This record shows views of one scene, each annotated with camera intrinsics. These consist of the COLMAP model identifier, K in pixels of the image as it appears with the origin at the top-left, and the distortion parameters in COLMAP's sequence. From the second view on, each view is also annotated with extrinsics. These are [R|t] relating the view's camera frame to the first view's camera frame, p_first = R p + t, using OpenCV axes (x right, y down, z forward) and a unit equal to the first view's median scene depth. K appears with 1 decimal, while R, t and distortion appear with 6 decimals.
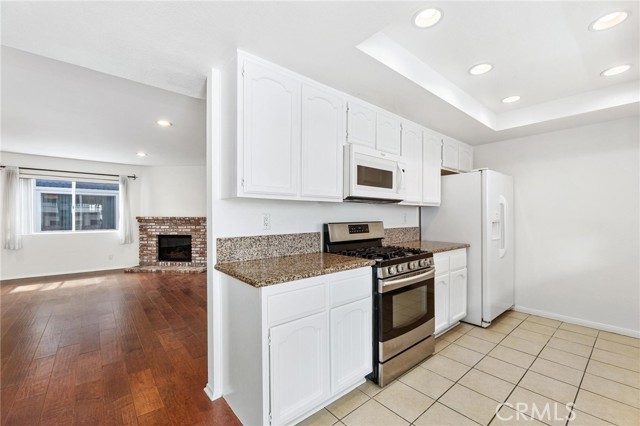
lens RADIAL K [[272.6, 0, 329.5], [0, 272.6, 219.3], [0, 0, 1]] dist [0.003405, -0.000763]
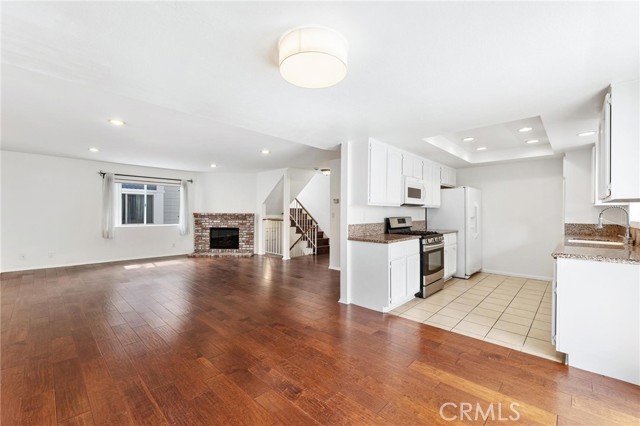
lens RADIAL K [[272.6, 0, 325.5], [0, 272.6, 213.0], [0, 0, 1]] dist [0.003405, -0.000763]
pose [[0.994868, 0.004278, 0.101087, -0.301502], [-0.003269, 0.999943, -0.010137, 0.001653], [-0.101124, 0.009755, 0.994826, -0.382156]]
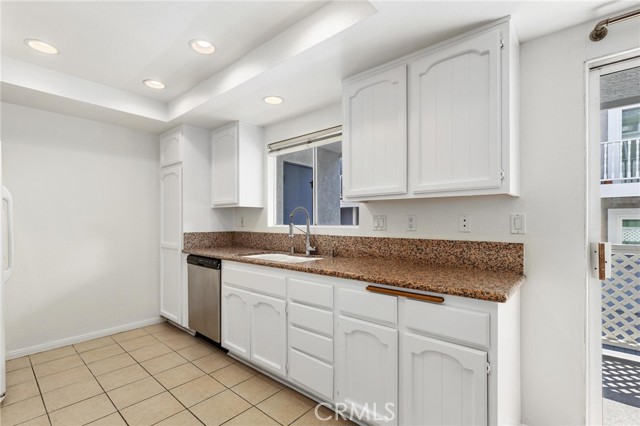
lens RADIAL K [[294.5, 0, 312.3], [0, 294.5, 220.7], [0, 0, 1]] dist [0.003538, 0.002043]
pose [[-0.118892, 0.001937, 0.992905, -0.089749], [0.010505, 0.999945, -0.000693, 0.001397], [-0.992852, 0.010348, -0.118906, 0.242586]]
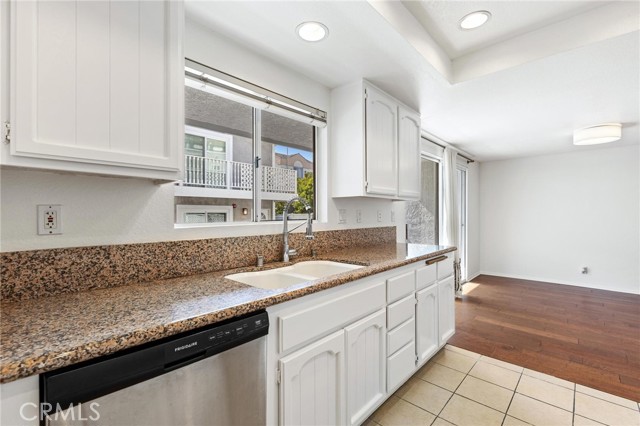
lens RADIAL K [[294.5, 0, 320.6], [0, 294.5, 214.1], [0, 0, 1]] dist [0.003538, 0.002043]
pose [[-0.993132, 0.001238, -0.116992, 0.469779], [-0.000314, 0.999912, 0.013244, -0.005294], [0.116998, 0.013190, -0.993045, 0.589373]]
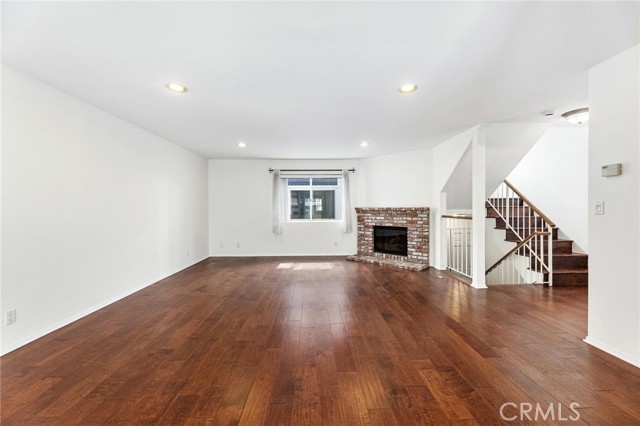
lens RADIAL K [[260.6, 0, 317.8], [0, 260.6, 209.8], [0, 0, 1]] dist [0.002926, -0.000891]
pose [[0.768886, -0.002841, -0.639380, -0.229528], [0.000788, 0.999994, -0.003497, 0.002844], [0.639386, 0.002185, 0.768883, 0.178283]]
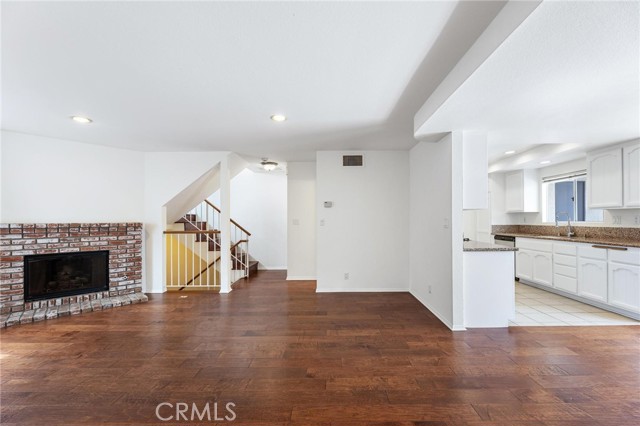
lens RADIAL K [[260.6, 0, 332.9], [0, 260.6, 222.0], [0, 0, 1]] dist [0.002926, -0.000891]
pose [[0.650537, -0.010789, 0.759398, -0.813904], [0.016383, 0.999866, 0.000171, -0.002370], [-0.759297, 0.012330, 0.650627, 0.218694]]
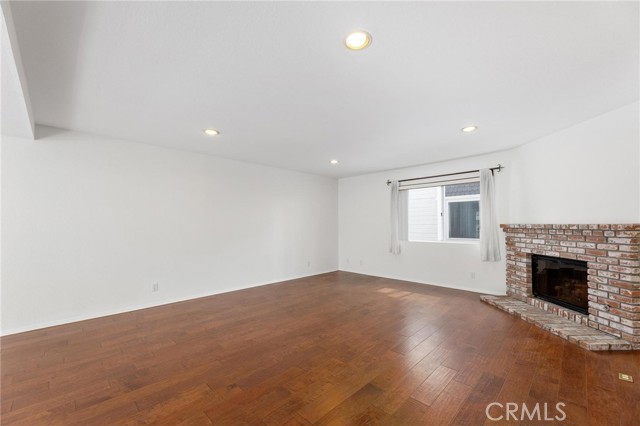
lens RADIAL K [[260.6, 0, 318.6], [0, 260.6, 222.0], [0, 0, 1]] dist [0.002926, -0.000891]
pose [[0.061180, -0.013439, -0.998036, -0.093398], [-0.003456, 0.999901, -0.013676, -0.005415], [0.998121, 0.004286, 0.061127, 0.638116]]
